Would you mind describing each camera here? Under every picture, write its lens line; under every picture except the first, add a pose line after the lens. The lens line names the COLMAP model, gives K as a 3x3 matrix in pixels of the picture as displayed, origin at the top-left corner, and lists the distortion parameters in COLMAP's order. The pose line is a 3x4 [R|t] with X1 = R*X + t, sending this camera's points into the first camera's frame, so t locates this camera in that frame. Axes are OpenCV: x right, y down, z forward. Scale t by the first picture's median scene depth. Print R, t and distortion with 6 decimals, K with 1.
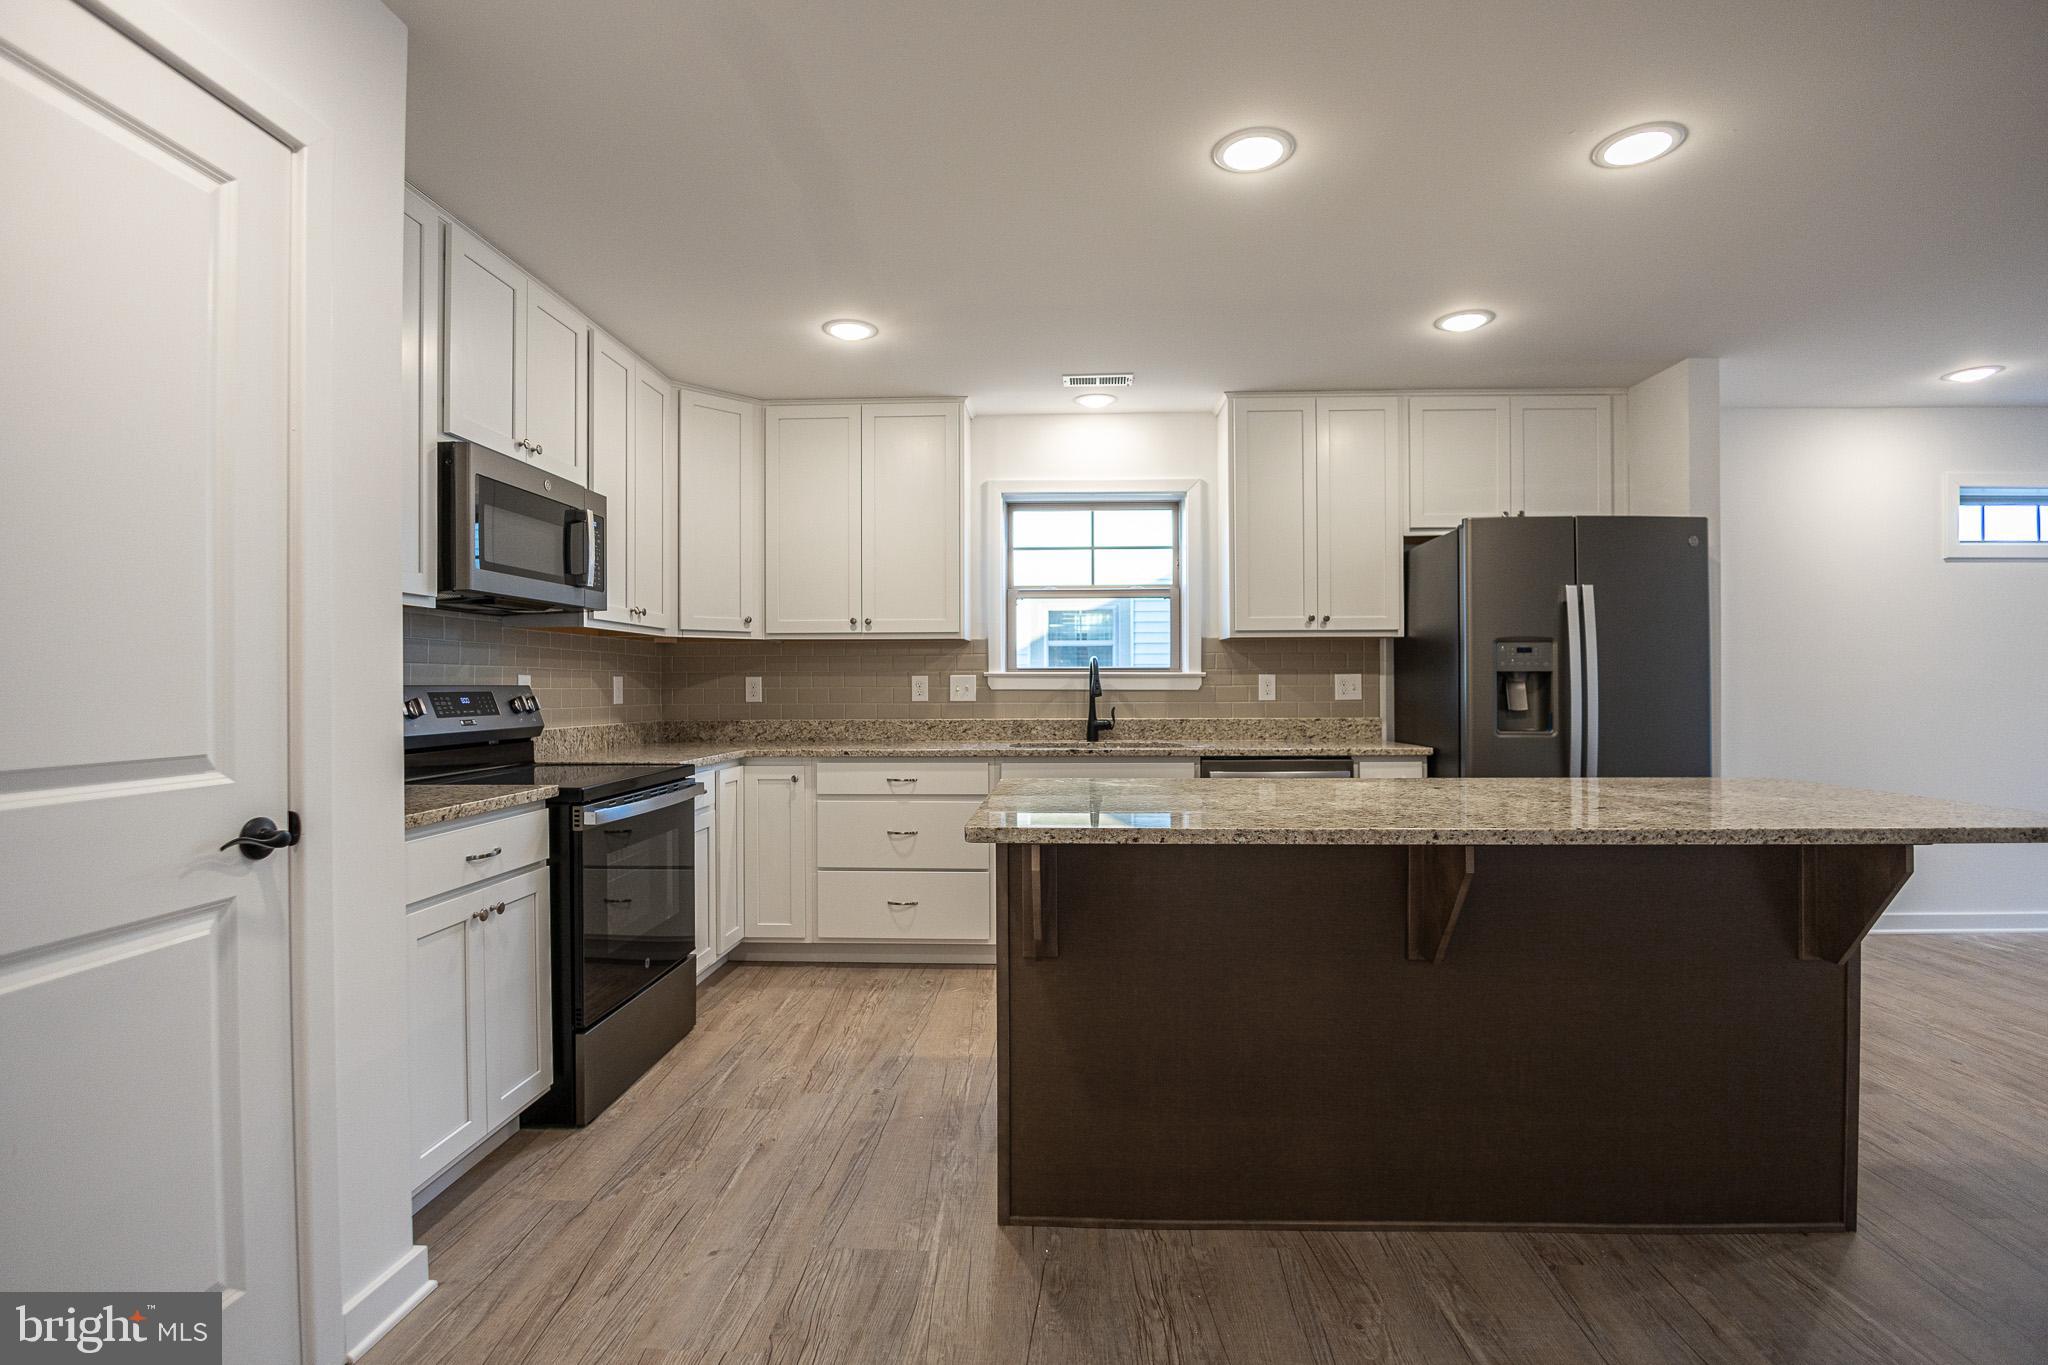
lens RADIAL K [[943.0, 0, 1031.2], [0, 943.0, 679.3], [0, 0, 1]] dist [0.002287, -0.001365]
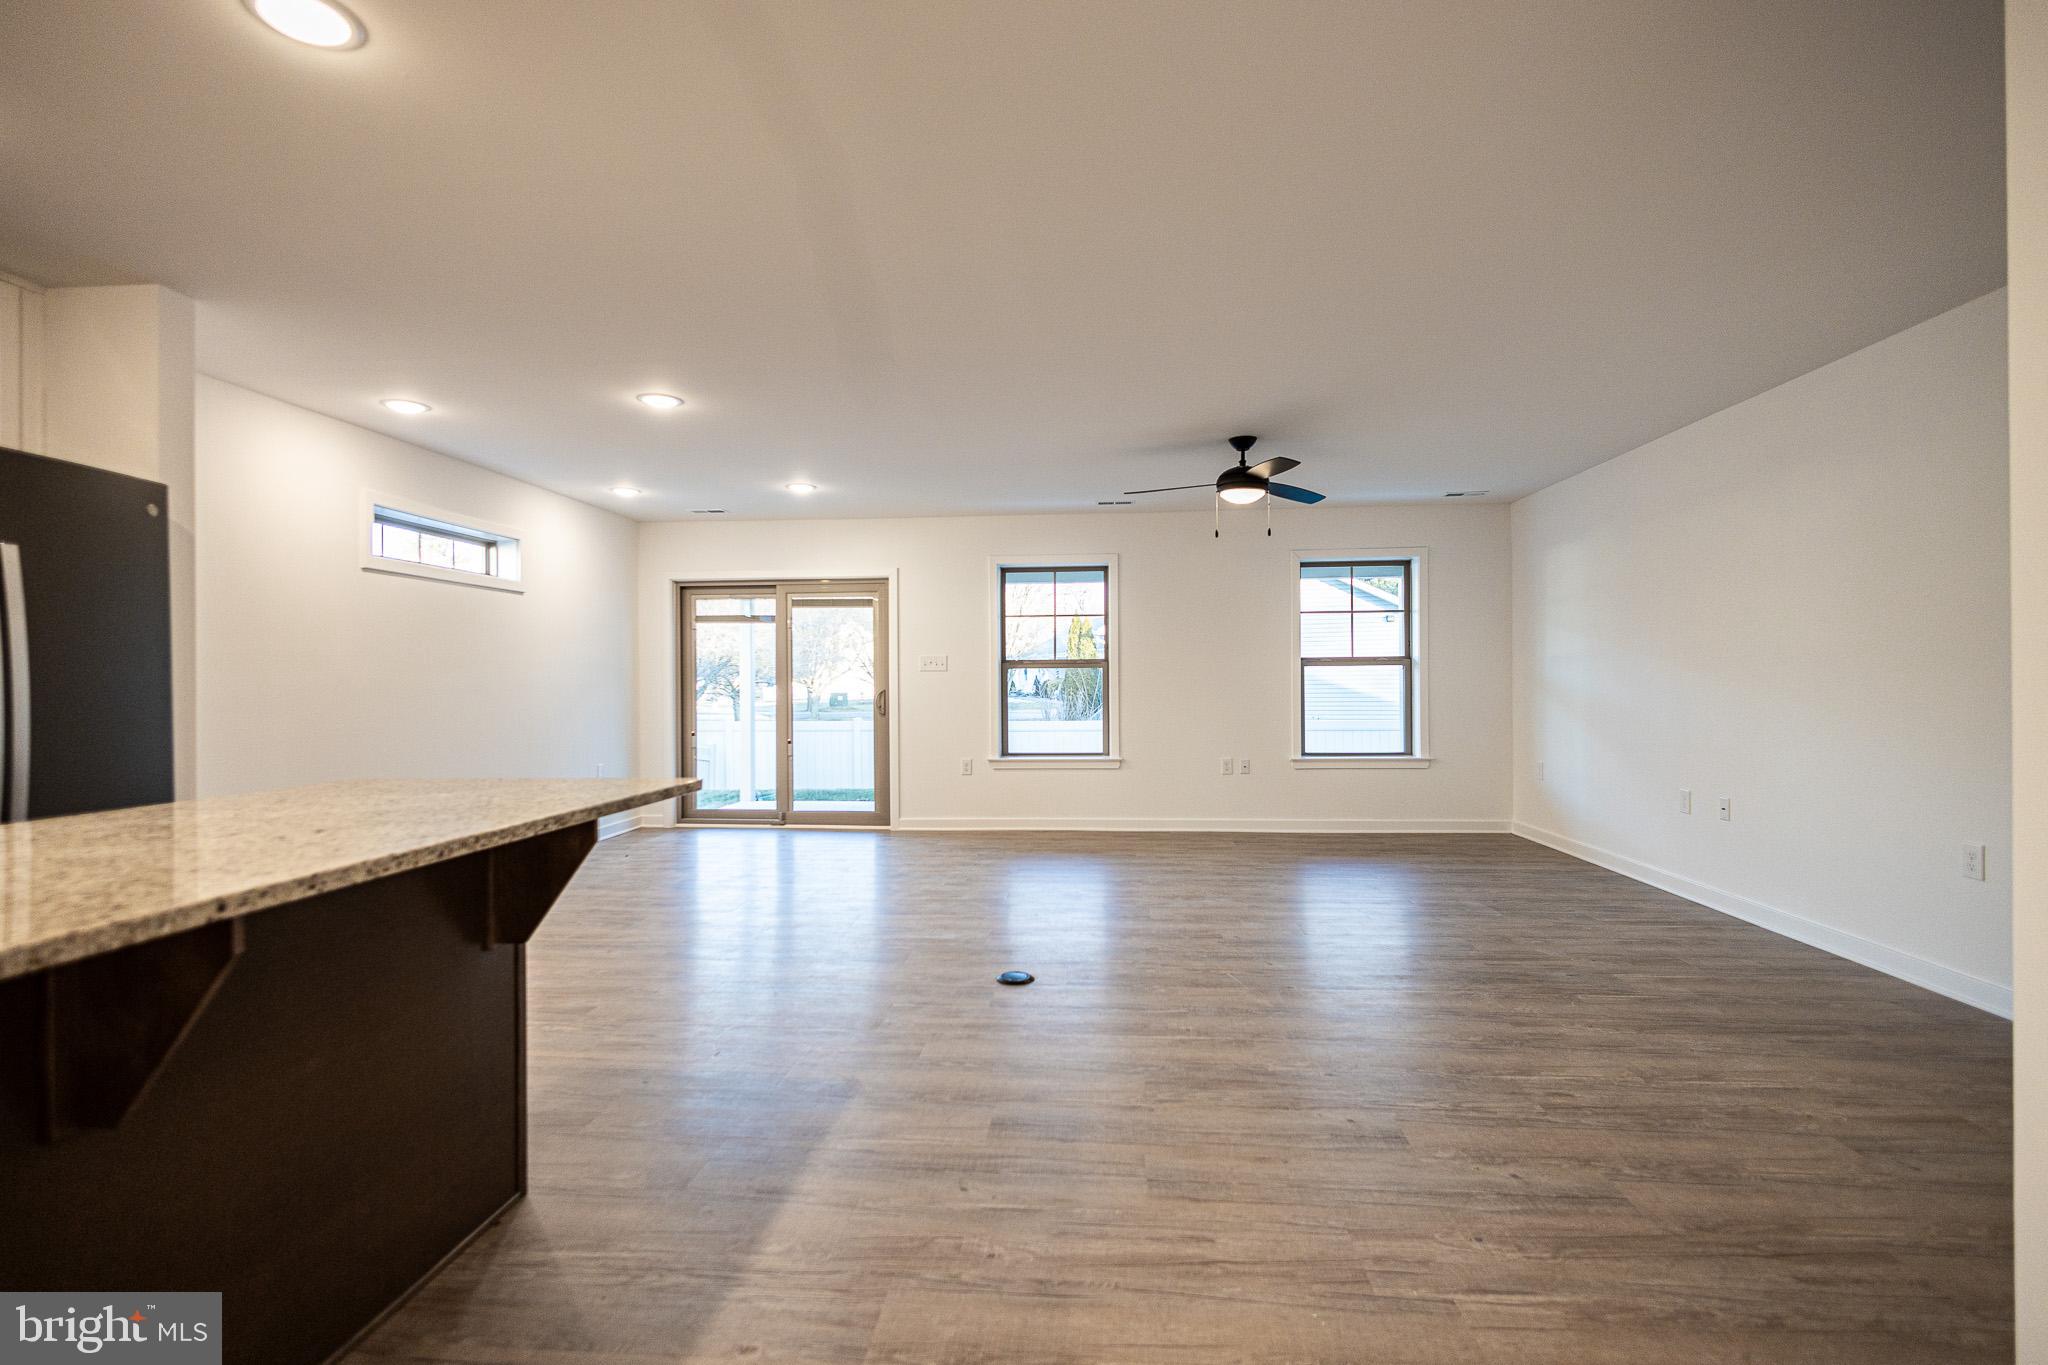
lens RADIAL K [[943.0, 0, 1038.2], [0, 943.0, 681.8], [0, 0, 1]] dist [0.002287, -0.001365]
pose [[0.045248, 0.002600, 0.998972, -0.092168], [0.003617, 0.999990, -0.002767, 0.010033], [-0.998969, 0.003738, 0.045238, 0.221276]]
